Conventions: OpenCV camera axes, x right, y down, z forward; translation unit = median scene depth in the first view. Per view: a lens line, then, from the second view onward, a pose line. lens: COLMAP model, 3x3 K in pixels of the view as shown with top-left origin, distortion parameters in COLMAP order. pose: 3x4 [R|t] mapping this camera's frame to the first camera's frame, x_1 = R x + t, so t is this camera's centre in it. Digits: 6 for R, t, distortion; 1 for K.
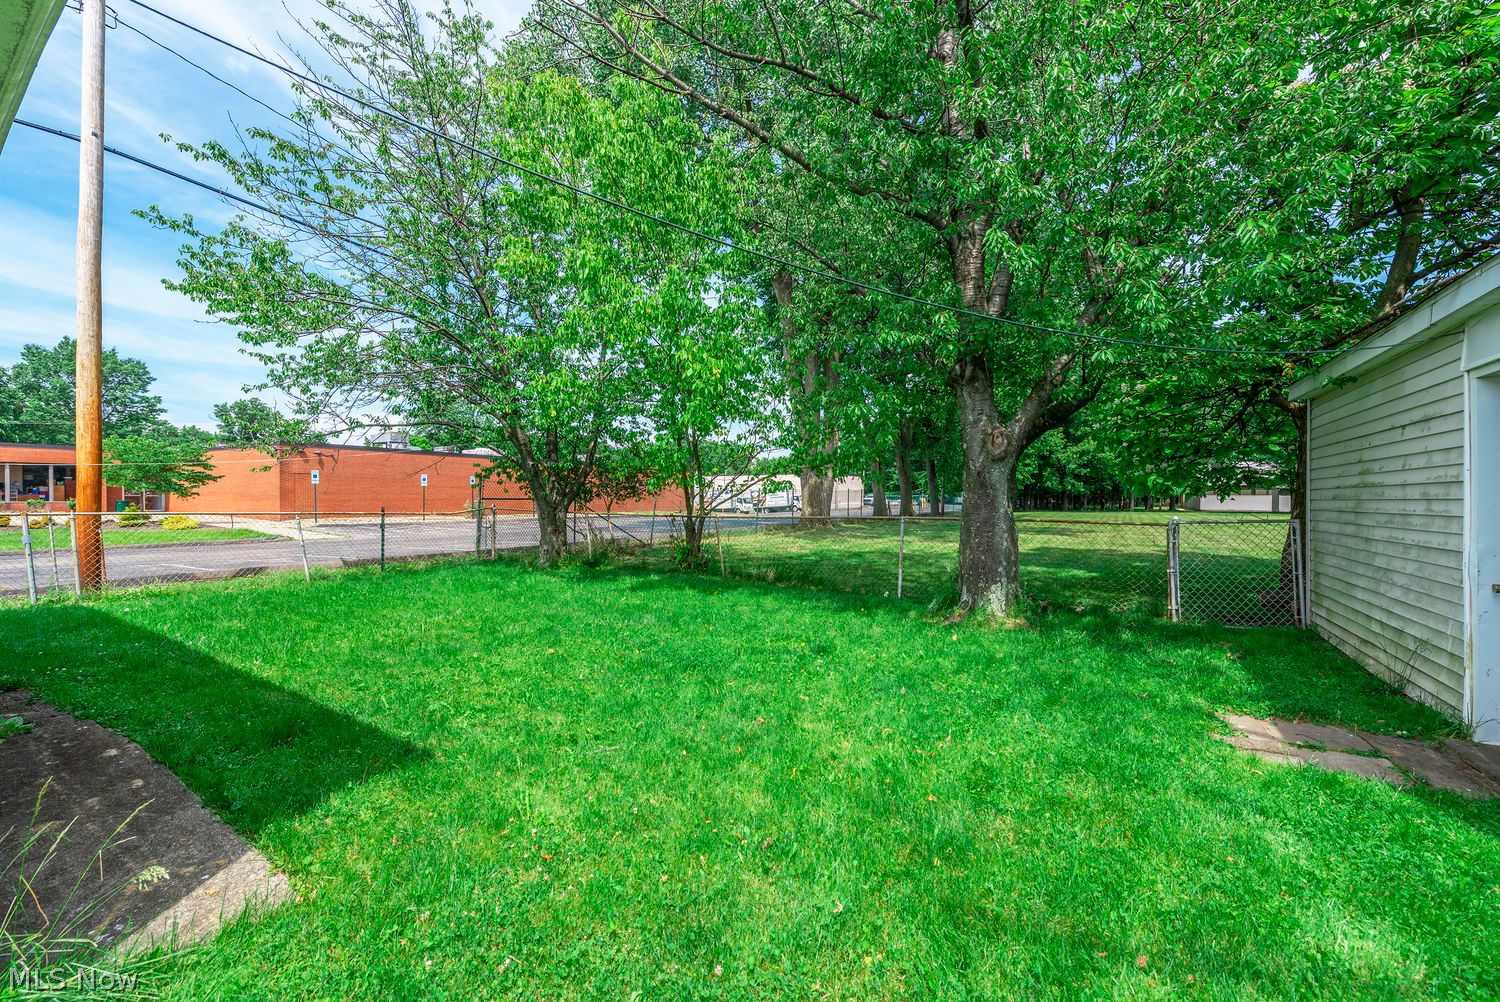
lens RADIAL K [[619.7, 0, 737.1], [0, 619.7, 497.6], [0, 0, 1]] dist [-0.008138, -0.000167]
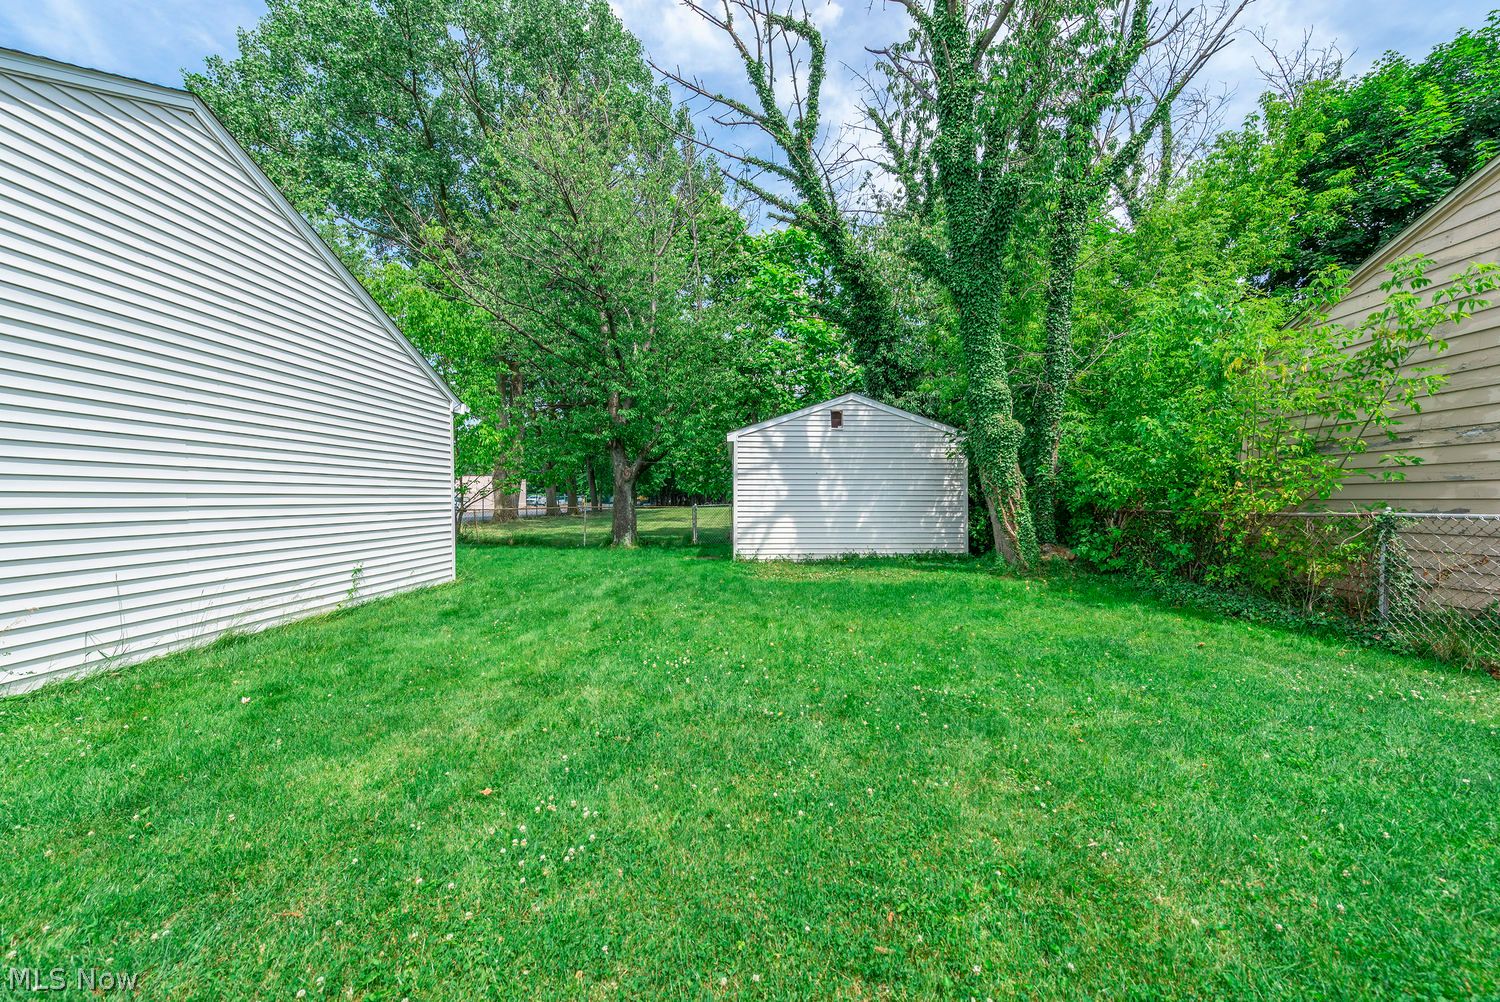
lens RADIAL K [[594.5, 0, 755.3], [0, 594.5, 512.9], [0, 0, 1]] dist [0.014291, 0.000083]
pose [[0.837549, -0.025466, 0.545768, -0.113153], [0.012054, 0.999531, 0.028140, 0.000565], [-0.546229, -0.016990, 0.837464, -0.321582]]
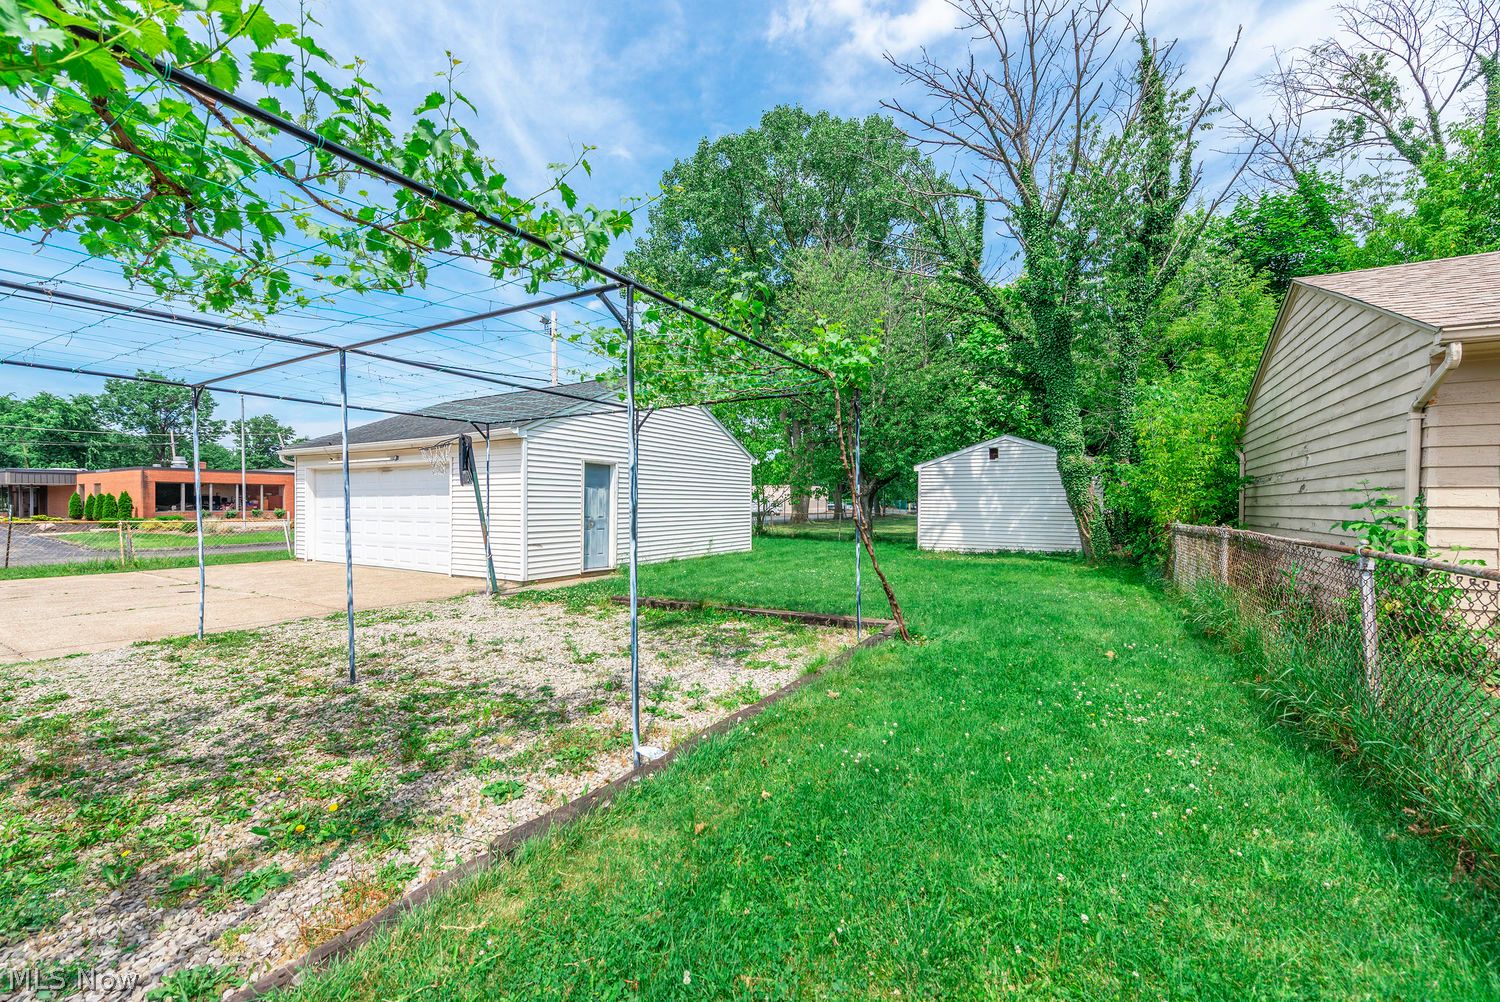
lens RADIAL K [[594.5, 0, 755.4], [0, 594.5, 504.1], [0, 0, 1]] dist [0.014291, 0.000083]
pose [[0.996365, -0.005755, 0.084996, -0.120747], [0.005798, 0.999983, -0.000262, -0.003464], [-0.084993, 0.000754, 0.996381, -0.539443]]
